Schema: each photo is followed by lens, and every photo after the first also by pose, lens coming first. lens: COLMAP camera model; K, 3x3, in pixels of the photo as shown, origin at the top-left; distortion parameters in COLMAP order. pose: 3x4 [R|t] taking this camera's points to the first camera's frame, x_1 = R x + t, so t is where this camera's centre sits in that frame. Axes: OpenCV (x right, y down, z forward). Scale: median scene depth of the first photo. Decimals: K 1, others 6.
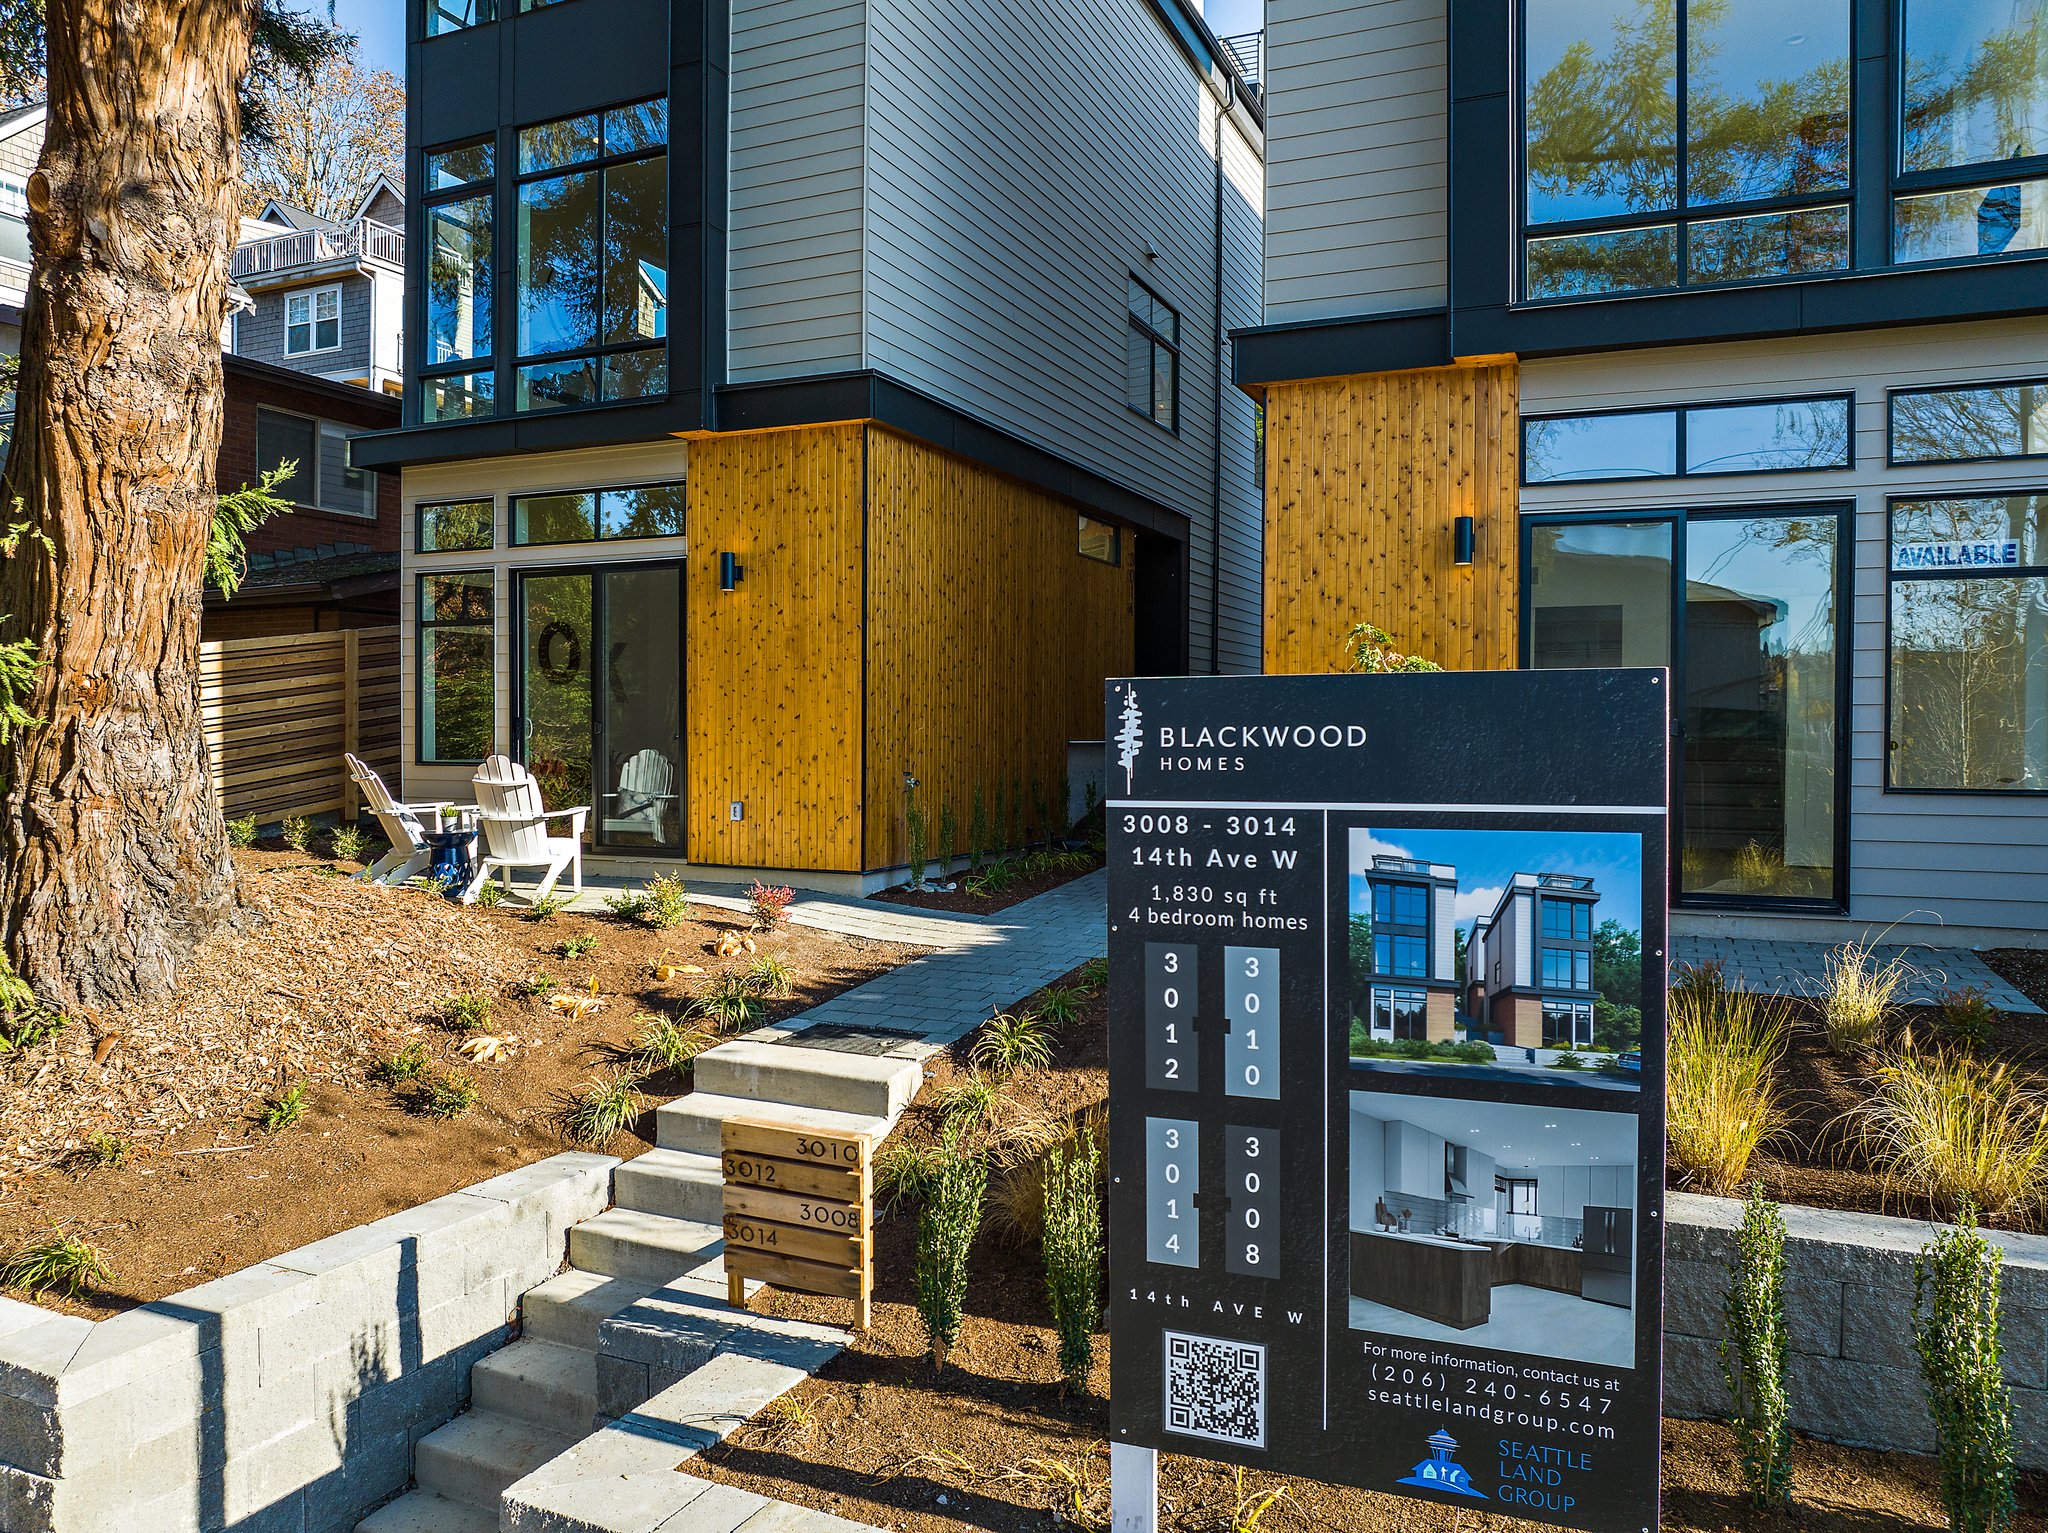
lens RADIAL K [[1449.9, 0, 1026.3], [0, 1449.9, 761.2], [0, 0, 1]] dist [-0.034171, -0.001362]
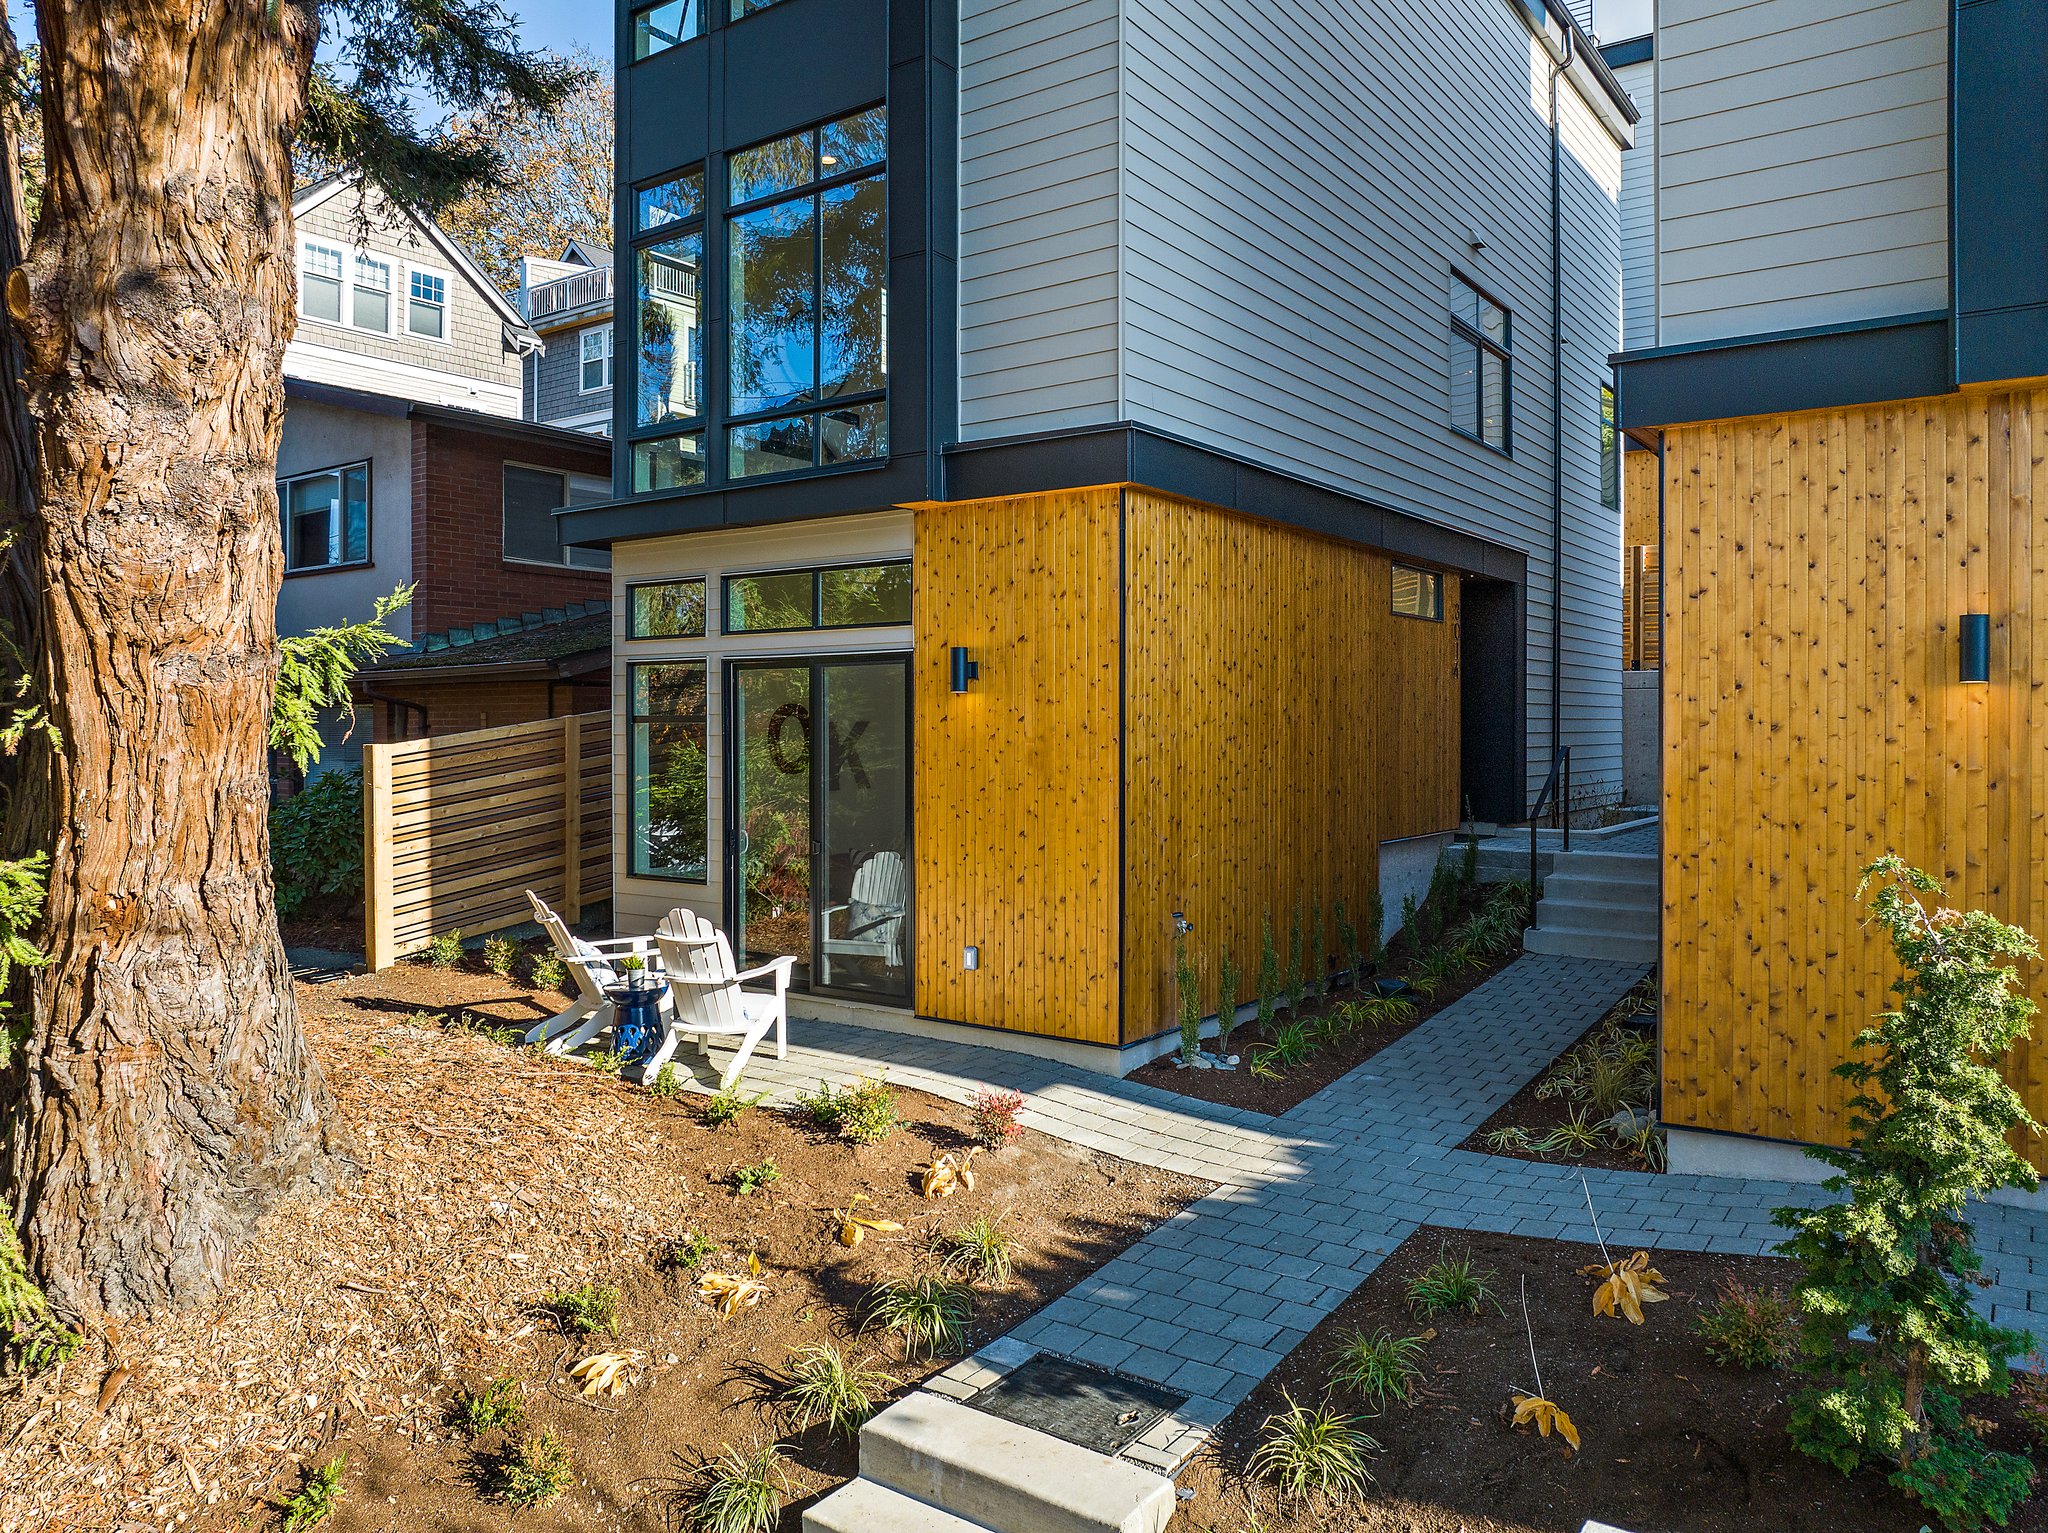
lens RADIAL K [[1456.8, 0, 1027.6], [0, 1456.8, 736.0], [0, 0, 1]] dist [-0.034968, -0.004988]
pose [[0.979514, -0.003518, -0.201345, -0.001024], [0.000838, 0.999910, -0.013396, -0.091594], [0.201374, 0.012953, 0.979429, 0.217121]]
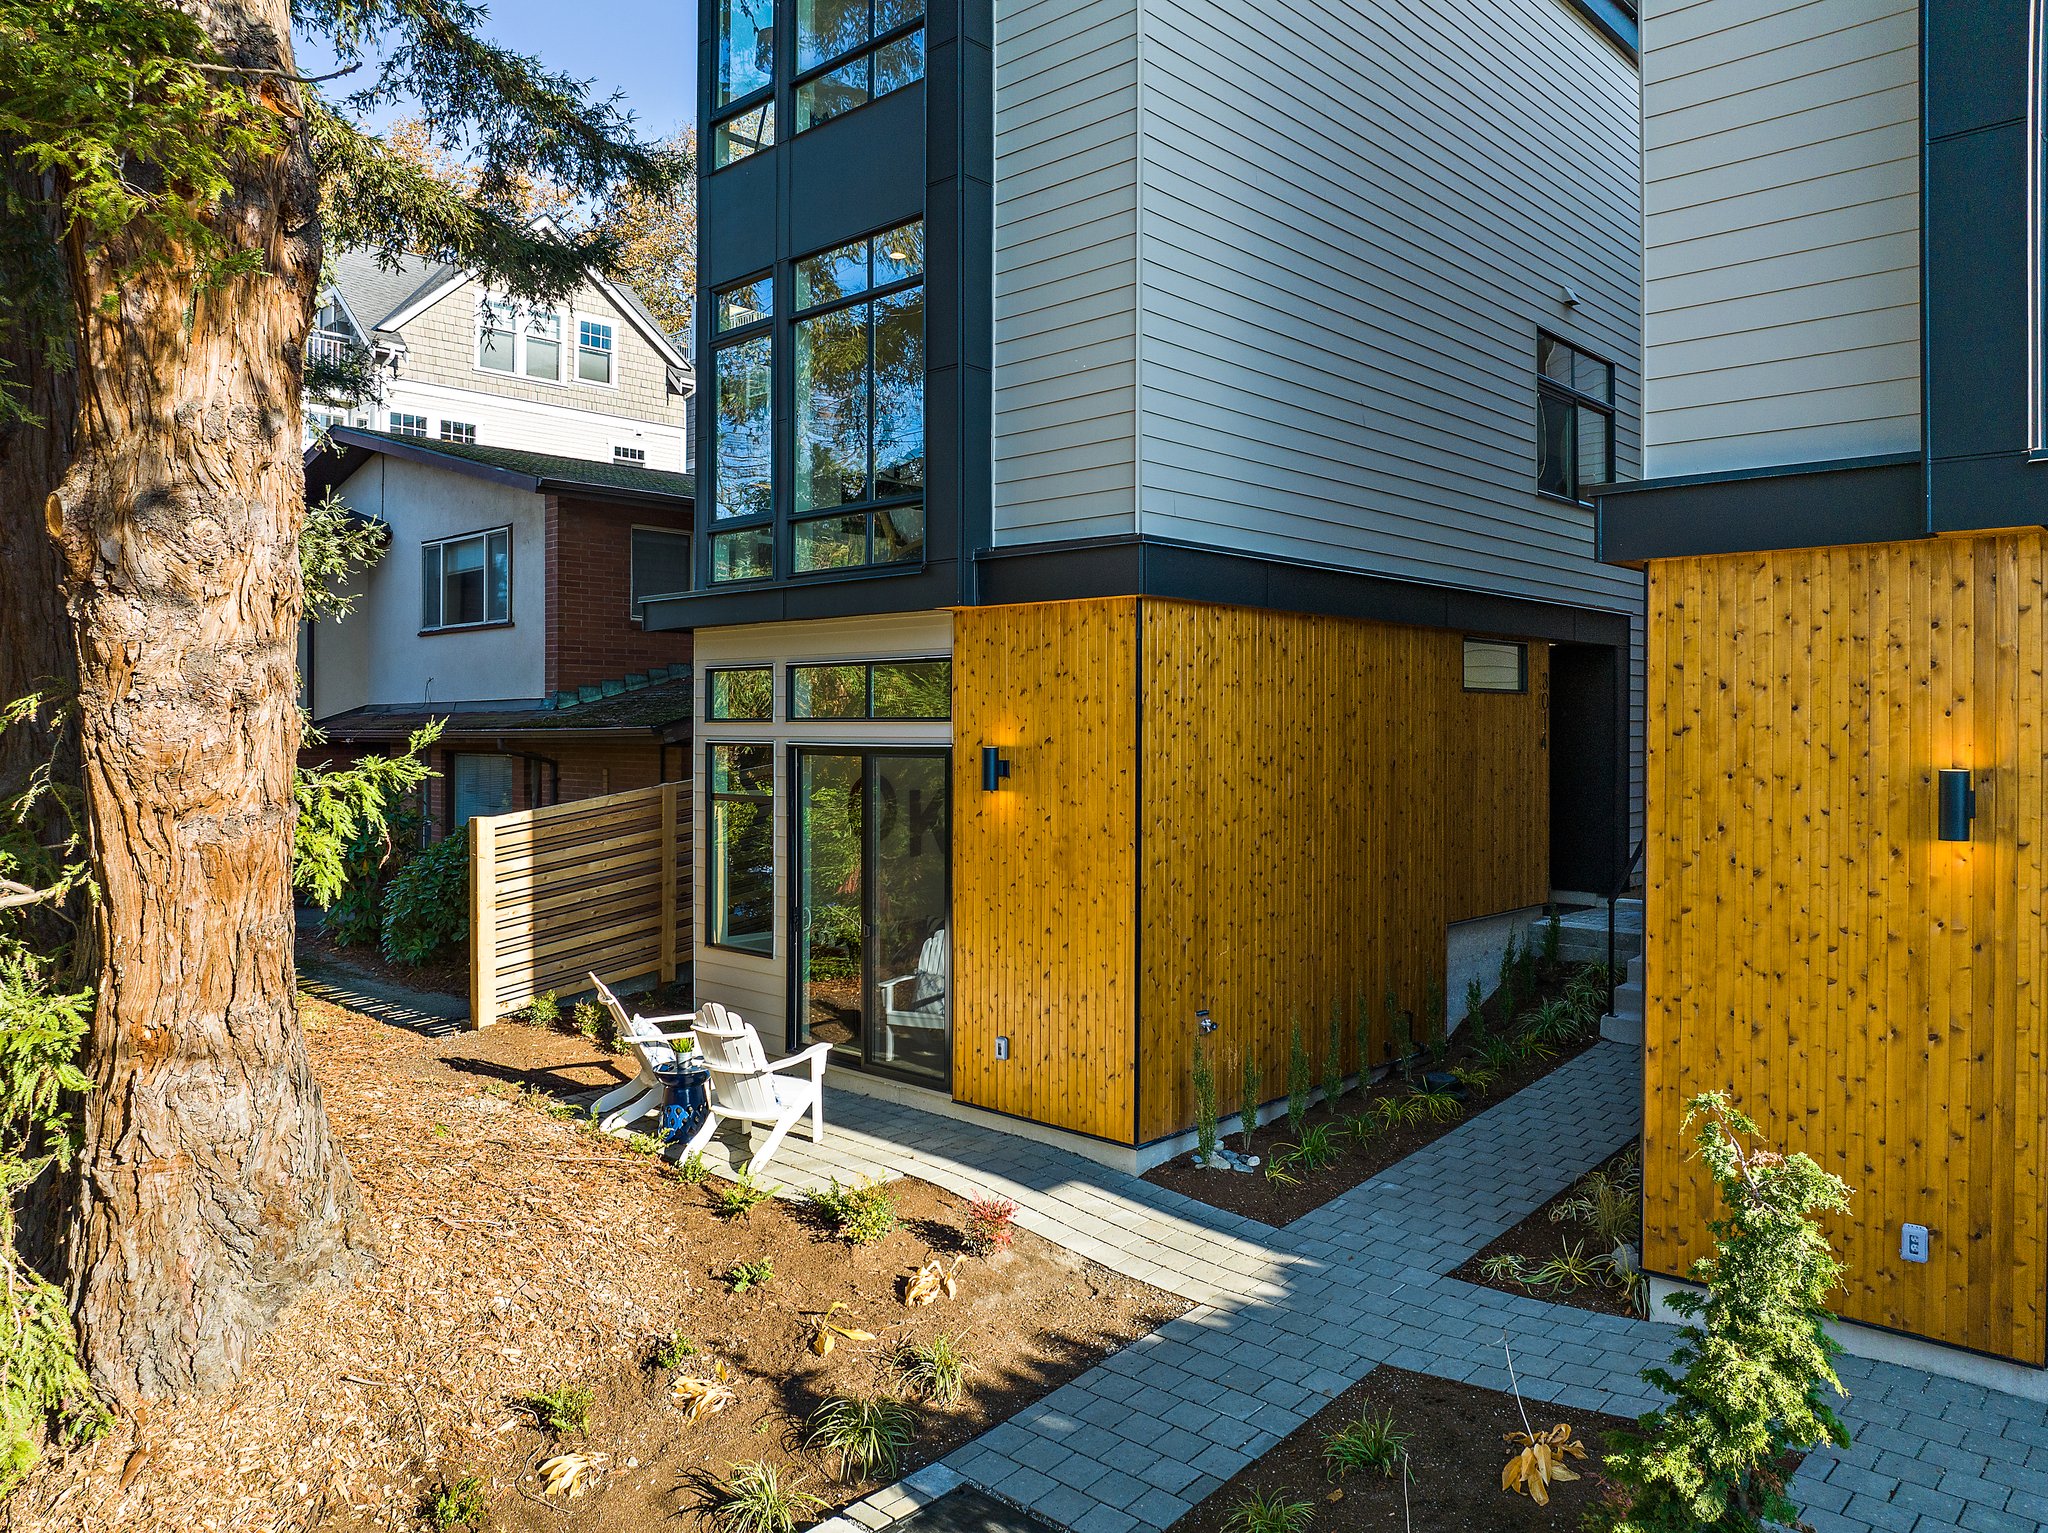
lens RADIAL K [[1461.7, 0, 1025.8], [0, 1461.7, 723.9], [0, 0, 1]] dist [-0.032719, -0.006130]
pose [[0.944378, -0.002611, -0.328851, 0.107281], [-0.004370, 0.999781, -0.020490, -0.156218], [0.328832, 0.020787, 0.944160, 0.217442]]
